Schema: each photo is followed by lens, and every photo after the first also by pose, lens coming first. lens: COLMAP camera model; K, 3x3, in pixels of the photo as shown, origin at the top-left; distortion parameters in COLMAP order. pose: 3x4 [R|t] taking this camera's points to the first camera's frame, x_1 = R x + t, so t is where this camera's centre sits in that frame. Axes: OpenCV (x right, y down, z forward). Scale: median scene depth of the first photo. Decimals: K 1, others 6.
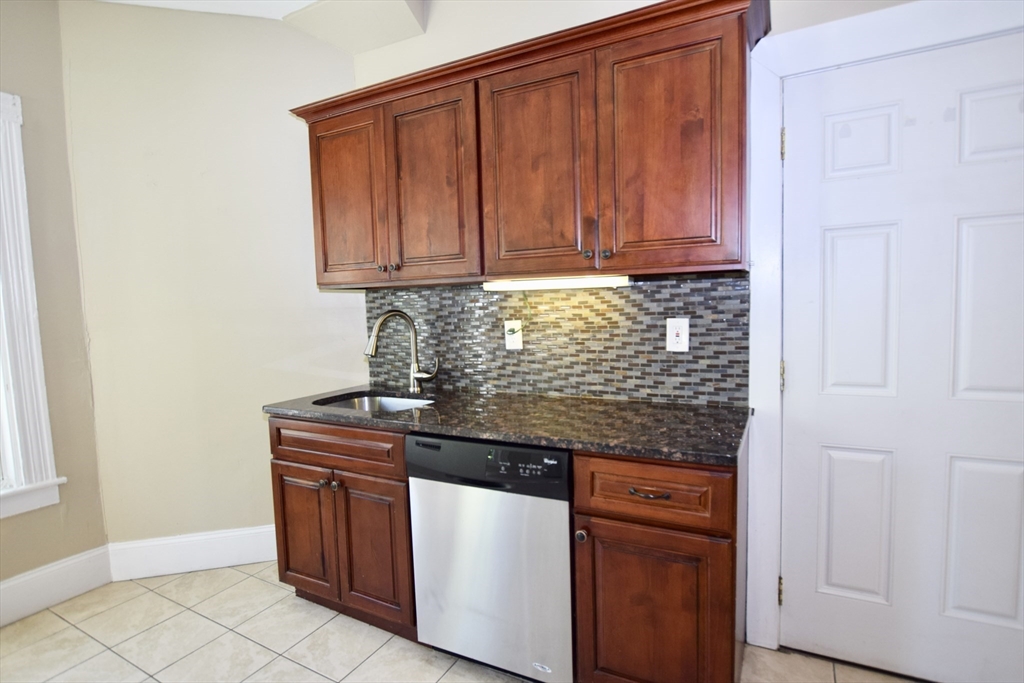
lens RADIAL K [[522.5, 0, 511.4], [0, 522.5, 346.3], [0, 0, 1]] dist [-0.020679, 0.000936]
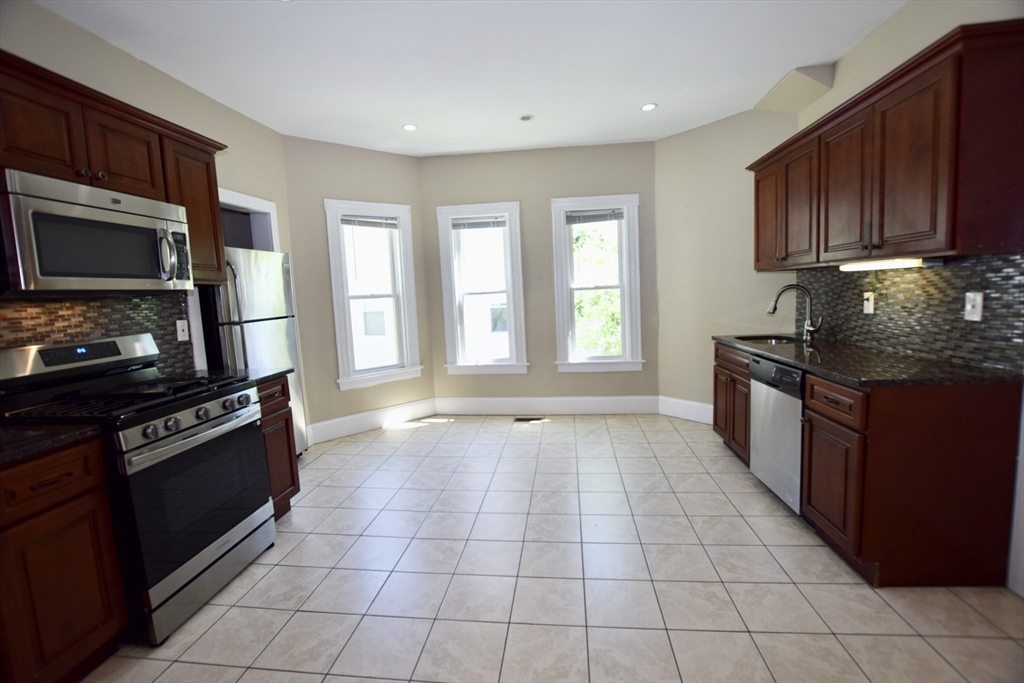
lens RADIAL K [[450.6, 0, 512.0], [0, 450.6, 341.5], [0, 0, 1]] dist [-0.030217, 0.001060]
pose [[0.375700, 0.108743, -0.920339, 0.783373], [-0.041720, 0.994070, 0.100423, 0.001157], [0.925802, 0.000668, 0.378009, -0.308253]]
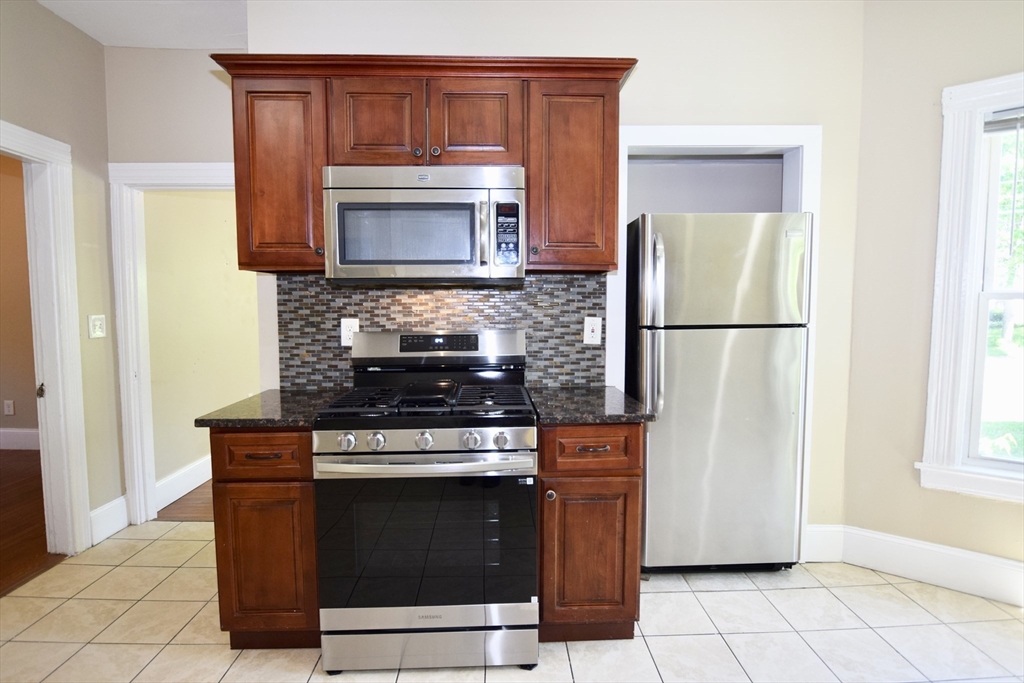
lens RADIAL K [[546.1, 0, 513.1], [0, 546.1, 344.9], [0, 0, 1]] dist [-0.025231, 0.001114]
pose [[-0.862239, 0.066876, -0.502066, 0.010997], [-0.017018, 0.986860, 0.160677, -0.022120], [0.506215, 0.147086, -0.849772, 0.232194]]
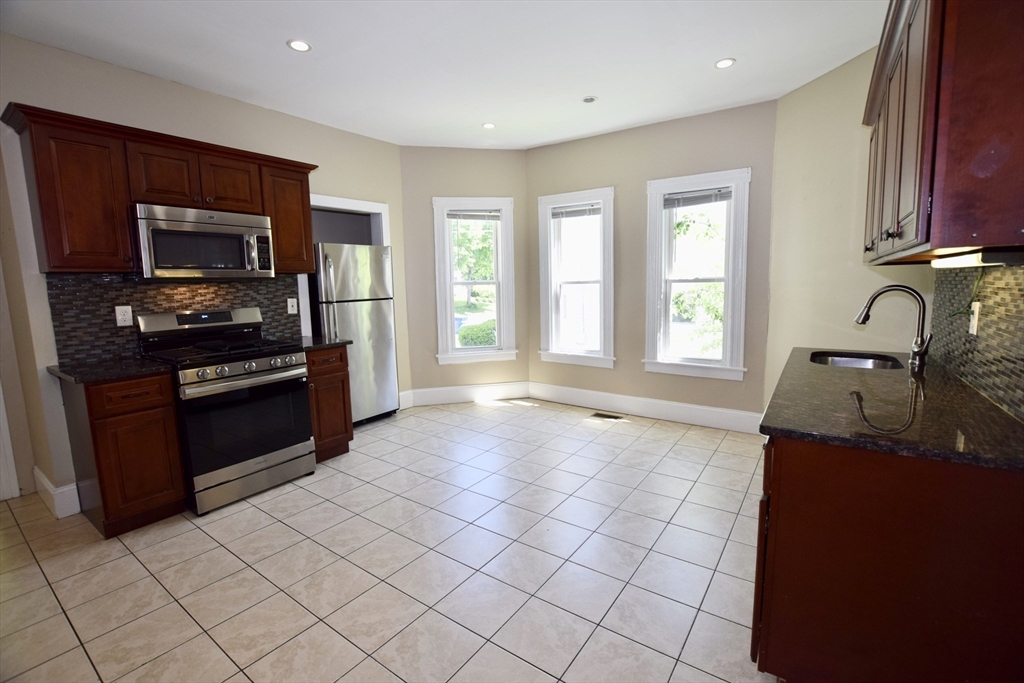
lens RADIAL K [[450.6, 0, 512.0], [0, 450.6, 341.5], [0, 0, 1]] dist [-0.030217, 0.001060]
pose [[-0.114417, 0.153726, -0.981467, 0.891522], [-0.059556, 0.985117, 0.161241, -0.059574], [0.991646, 0.076901, -0.103558, 0.338720]]
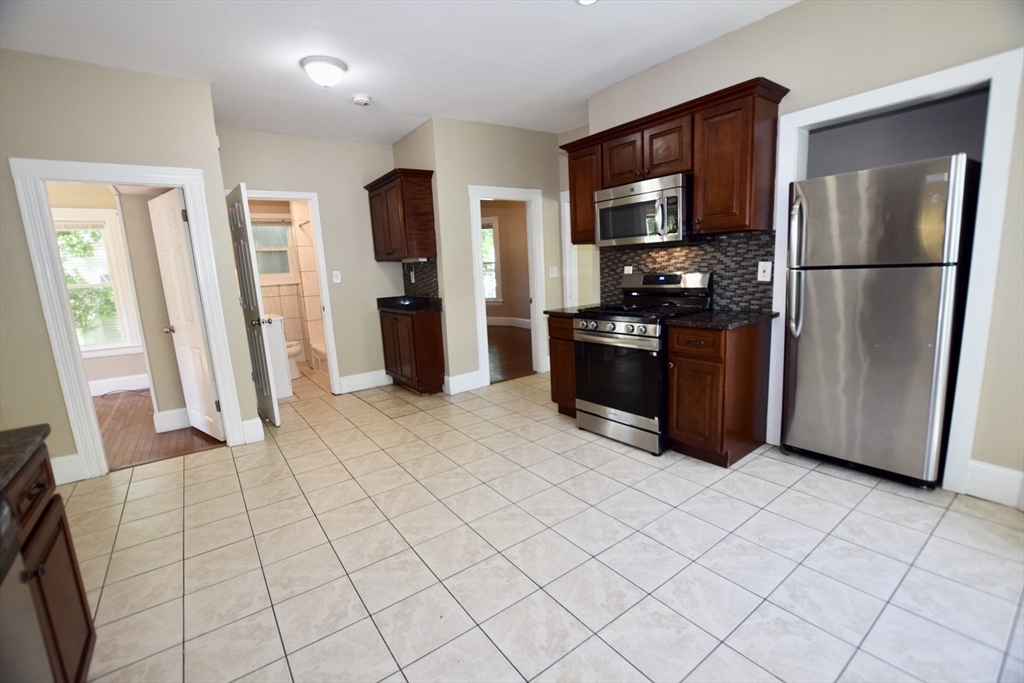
lens RADIAL K [[450.6, 0, 512.0], [0, 450.6, 341.5], [0, 0, 1]] dist [-0.030217, 0.001060]
pose [[-0.900230, 0.001683, 0.435412, -0.640873], [0.113182, 0.966522, 0.230272, -0.058209], [-0.420448, 0.256579, -0.870282, 0.869531]]
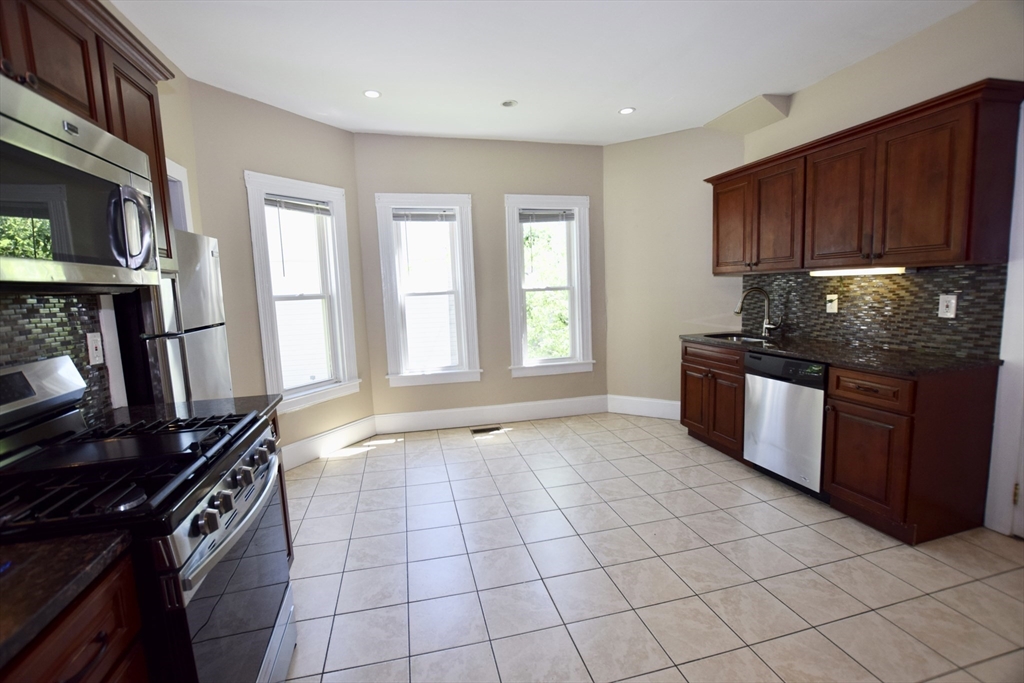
lens RADIAL K [[450.6, 0, 512.0], [0, 450.6, 341.5], [0, 0, 1]] dist [-0.030217, 0.001060]
pose [[0.675980, 0.088192, -0.731623, 0.373354], [-0.041708, 0.995800, 0.081501, 0.025364], [0.735738, -0.024579, 0.676820, -0.683181]]
